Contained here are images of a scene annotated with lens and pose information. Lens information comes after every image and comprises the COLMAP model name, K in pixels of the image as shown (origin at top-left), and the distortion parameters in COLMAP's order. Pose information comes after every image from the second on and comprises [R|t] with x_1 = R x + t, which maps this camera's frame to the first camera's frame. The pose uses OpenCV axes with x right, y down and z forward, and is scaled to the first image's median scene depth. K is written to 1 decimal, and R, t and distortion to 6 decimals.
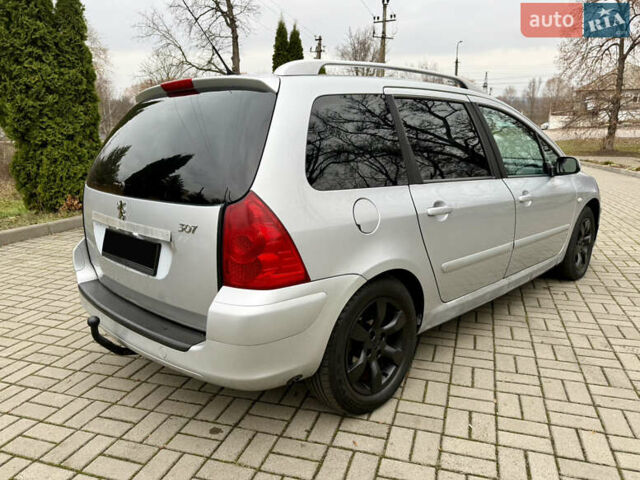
lens RADIAL K [[498.9, 0, 303.5], [0, 498.9, 228.8], [0, 0, 1]] dist [0.055648, -0.075896]
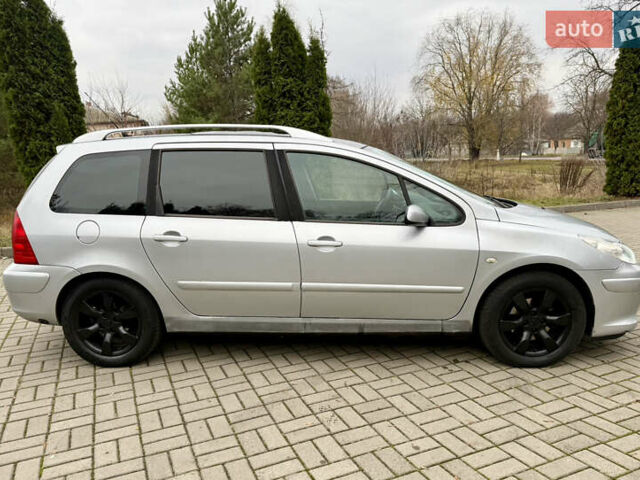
lens RADIAL K [[498.9, 0, 298.6], [0, 498.9, 239.1], [0, 0, 1]] dist [0.055648, -0.075896]
pose [[0.665618, 0.124610, -0.735816, 1.118292], [-0.132985, 0.989986, 0.047356, -0.109785], [0.734349, 0.066331, 0.675524, 0.284043]]
